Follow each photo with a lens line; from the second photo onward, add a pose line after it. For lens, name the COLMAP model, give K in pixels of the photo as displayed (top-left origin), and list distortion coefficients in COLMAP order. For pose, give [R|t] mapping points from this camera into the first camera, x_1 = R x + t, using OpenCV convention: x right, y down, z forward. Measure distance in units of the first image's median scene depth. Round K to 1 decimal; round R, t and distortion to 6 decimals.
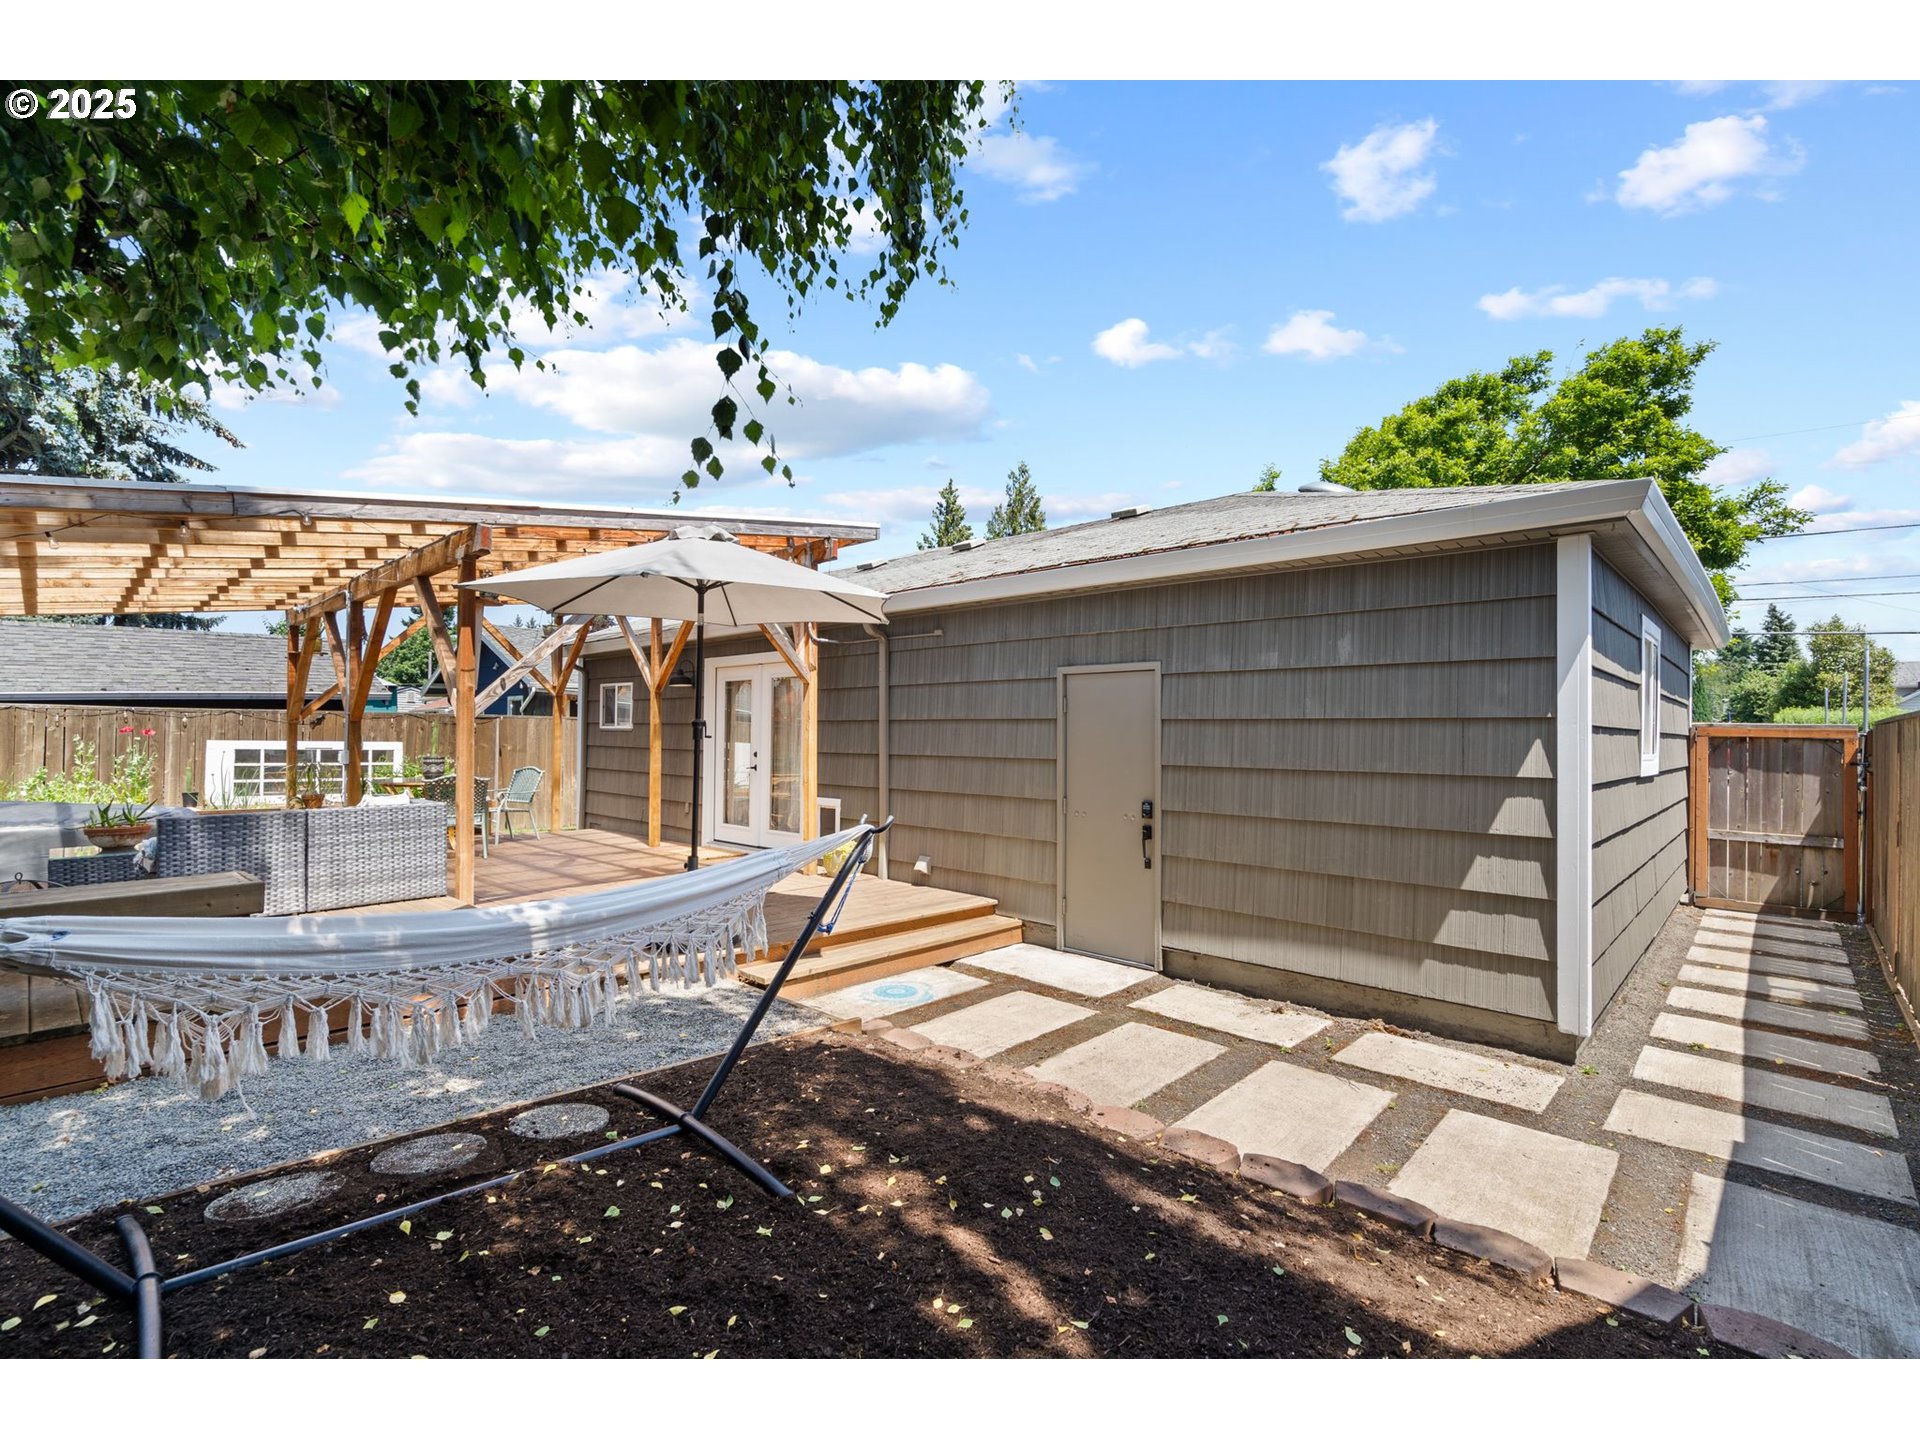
lens RADIAL K [[883.8, 0, 950.5], [0, 883.8, 708.1], [0, 0, 1]] dist [-0.000864, 0.000485]
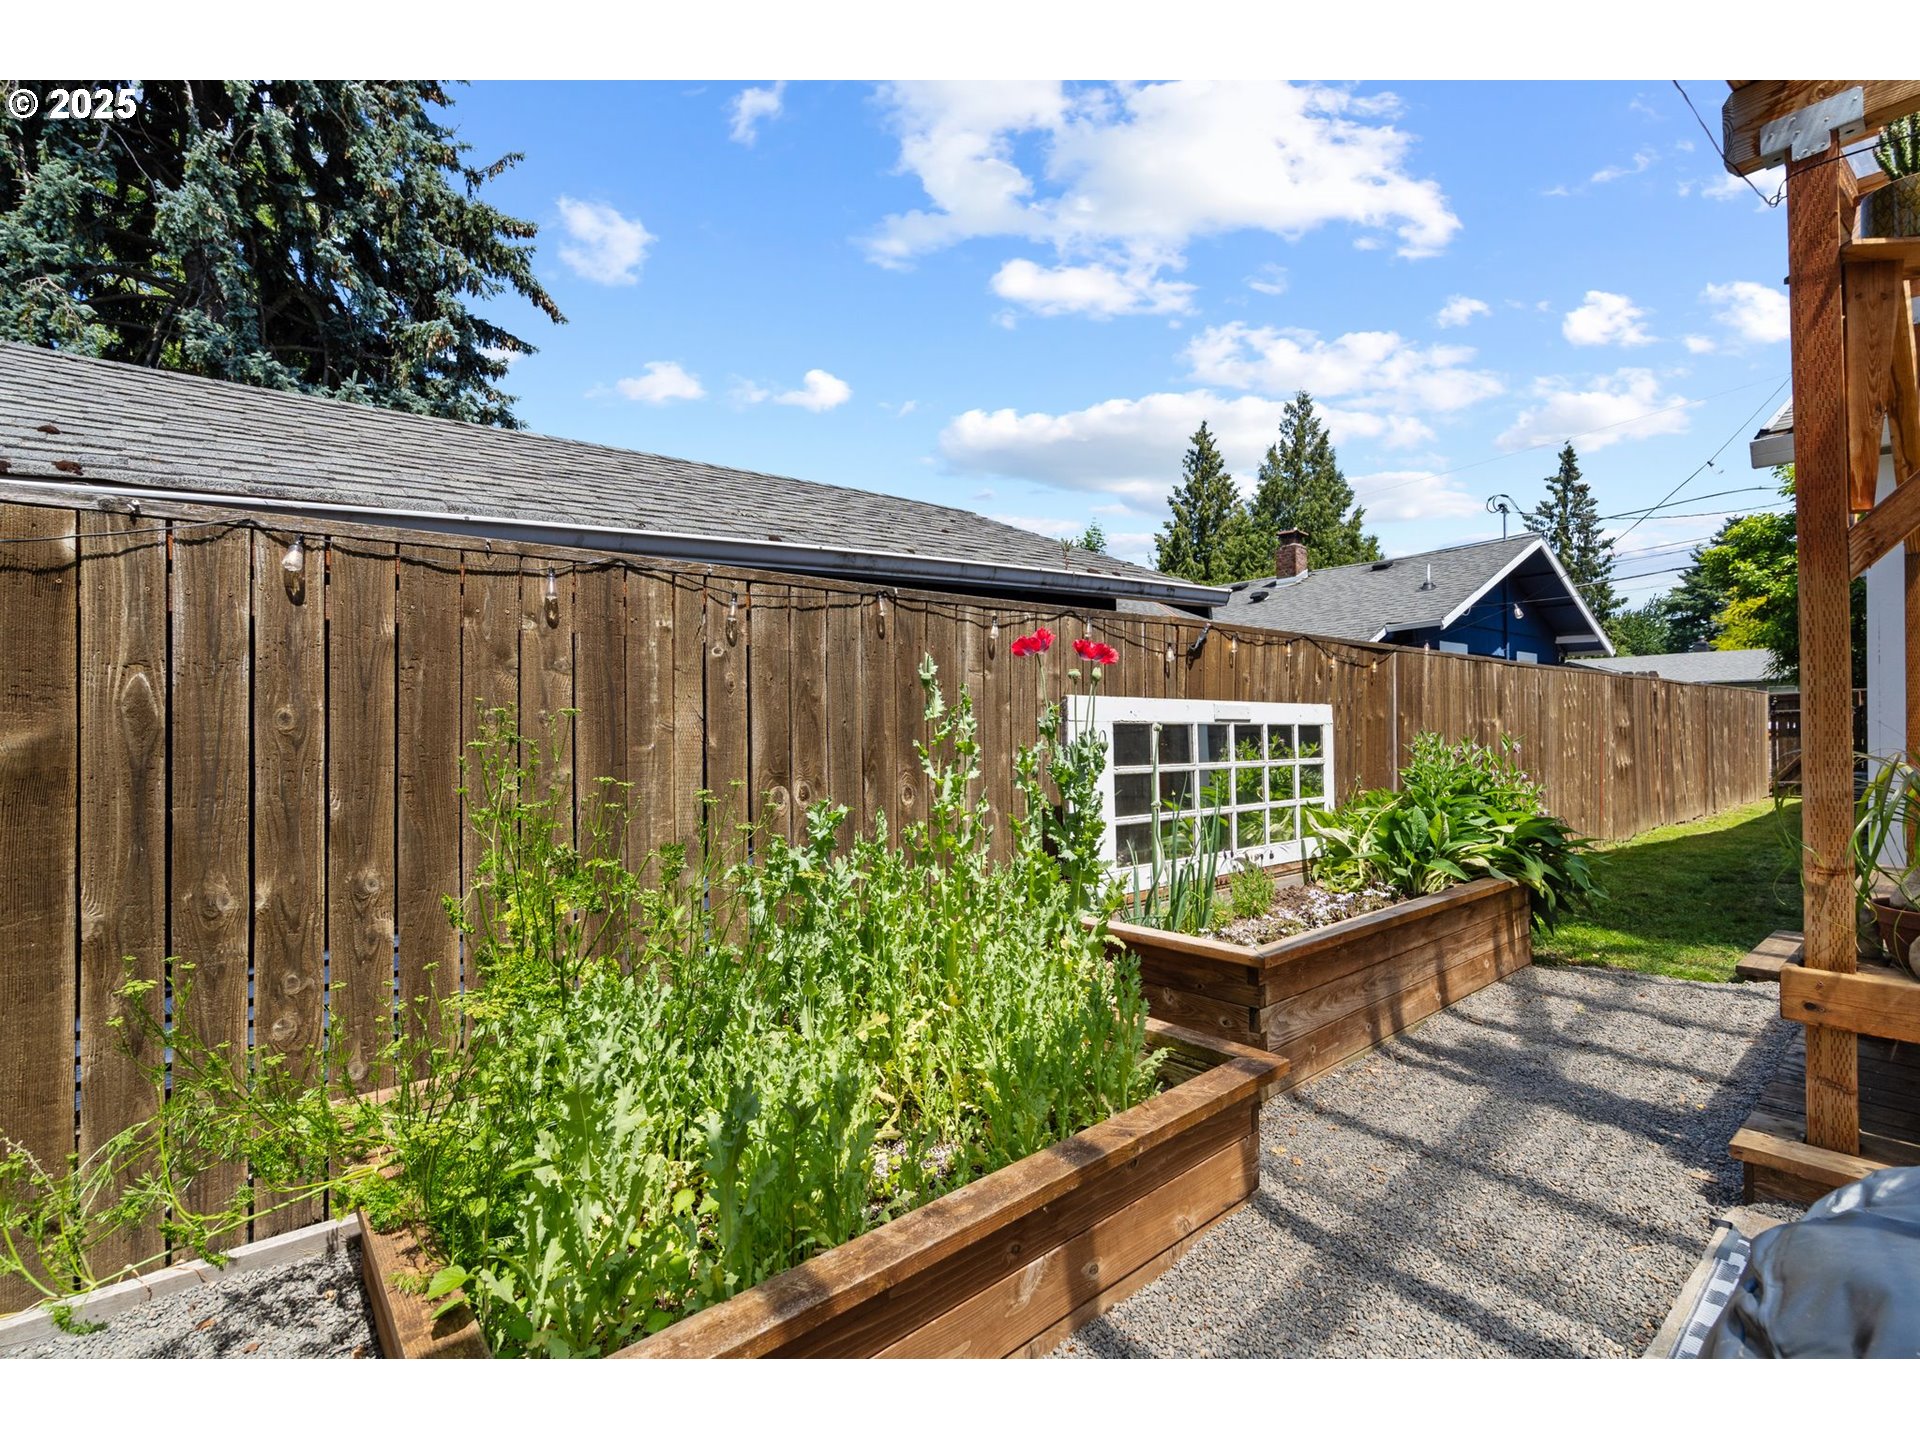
lens RADIAL K [[883.8, 0, 968.2], [0, 883.8, 727.3], [0, 0, 1]] dist [-0.000864, 0.000485]
pose [[0.991846, -0.019834, -0.125887, -0.736492], [0.024293, 0.999127, 0.033985, 0.031931], [0.125103, -0.036766, 0.991462, 0.597982]]
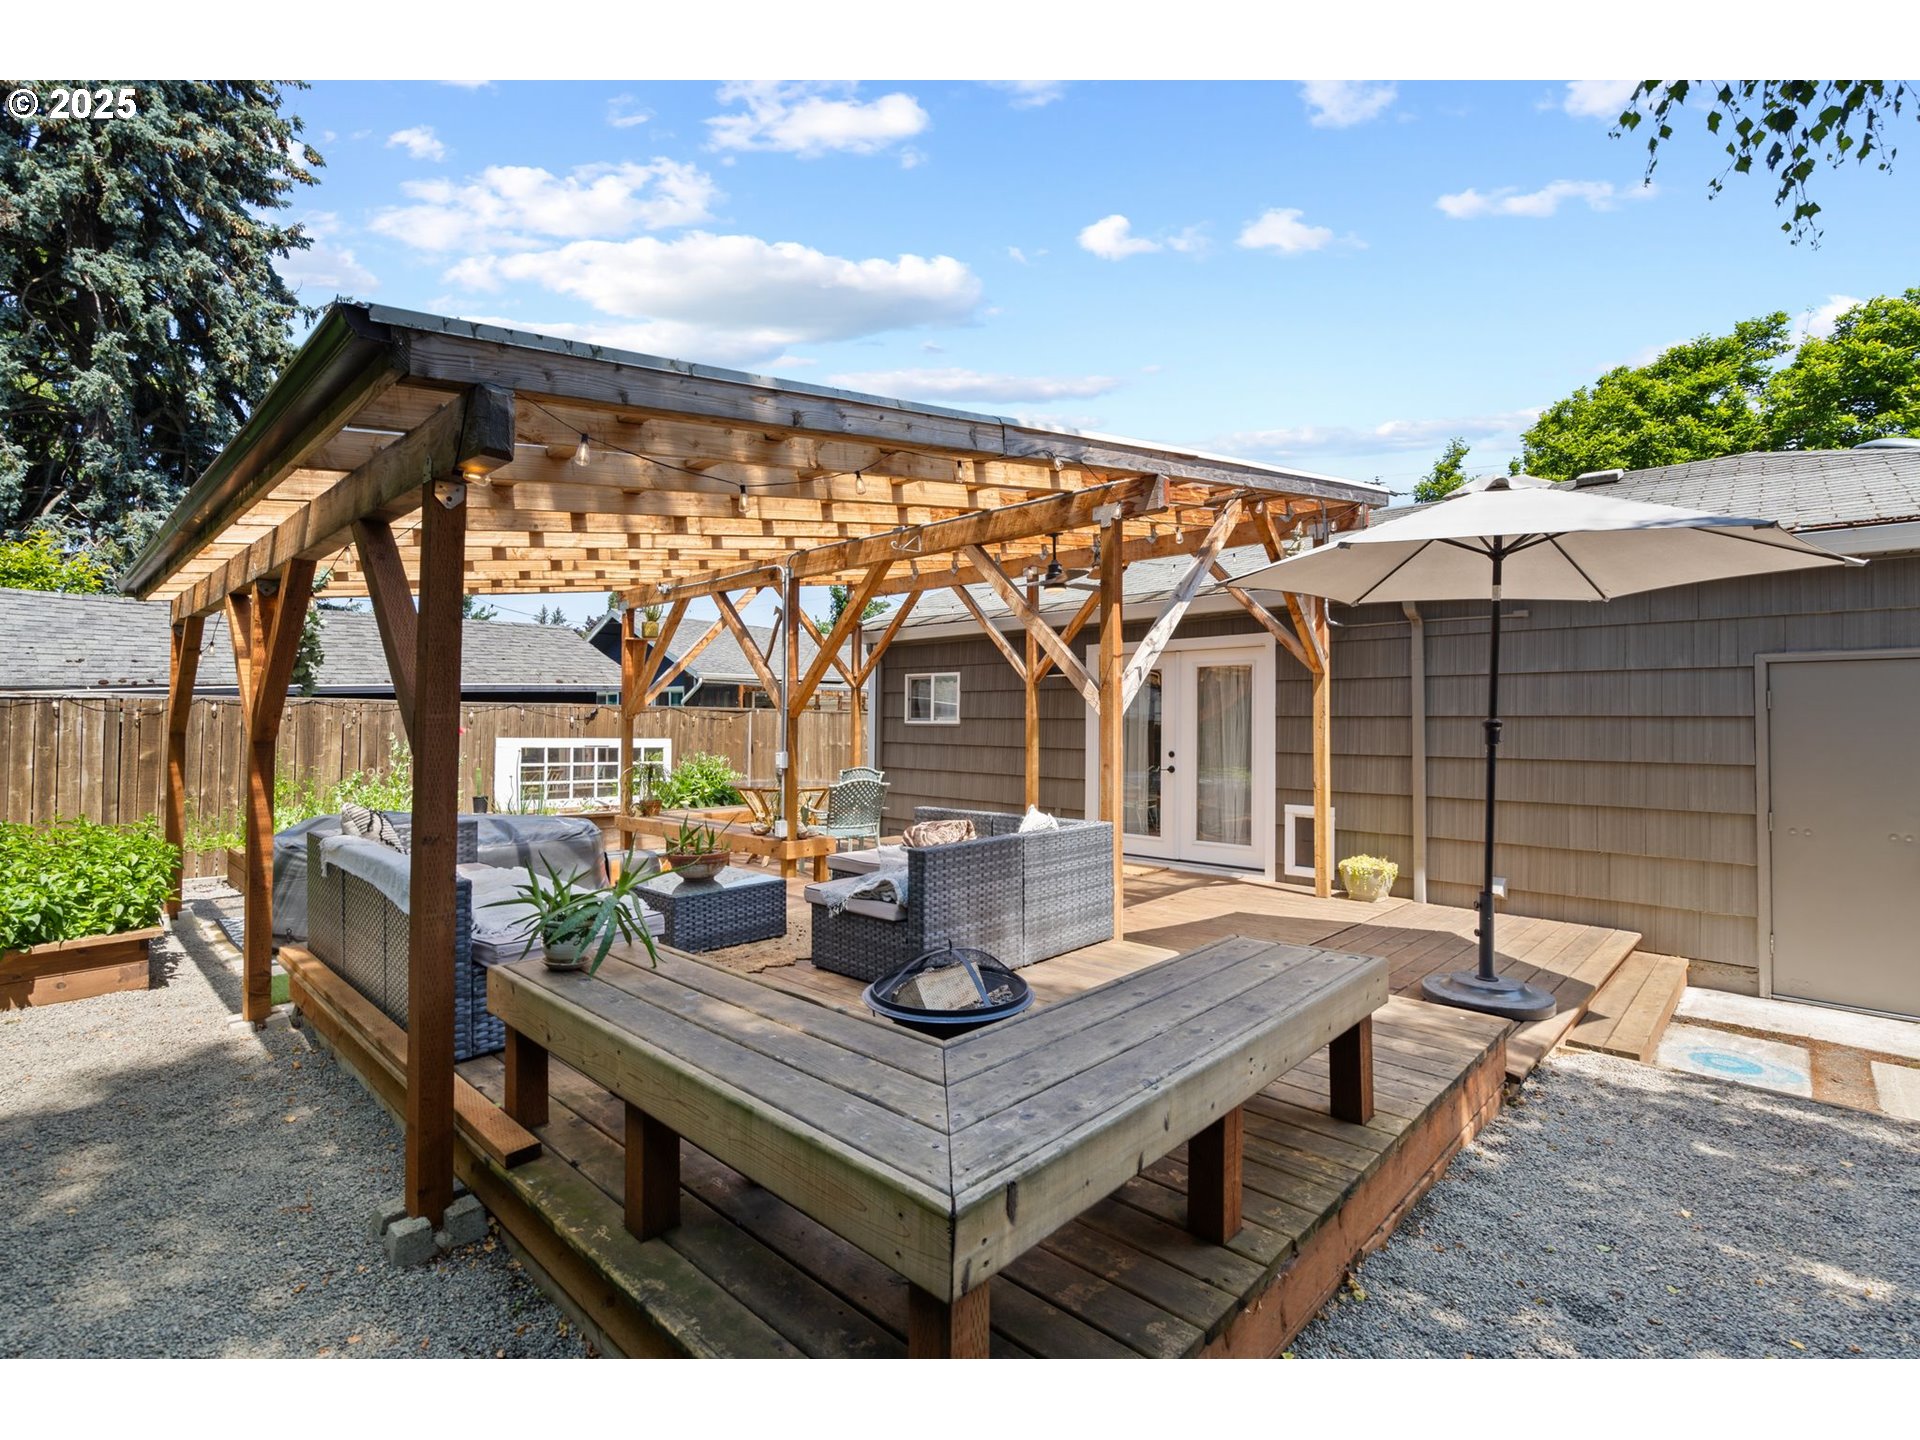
lens RADIAL K [[883.8, 0, 958.5], [0, 883.8, 718.1], [0, 0, 1]] dist [-0.000864, 0.000485]
pose [[0.999922, -0.002116, -0.012343, -0.312318], [0.002410, 0.999711, 0.023904, -0.003978], [0.012288, -0.023932, 0.999638, 0.087784]]
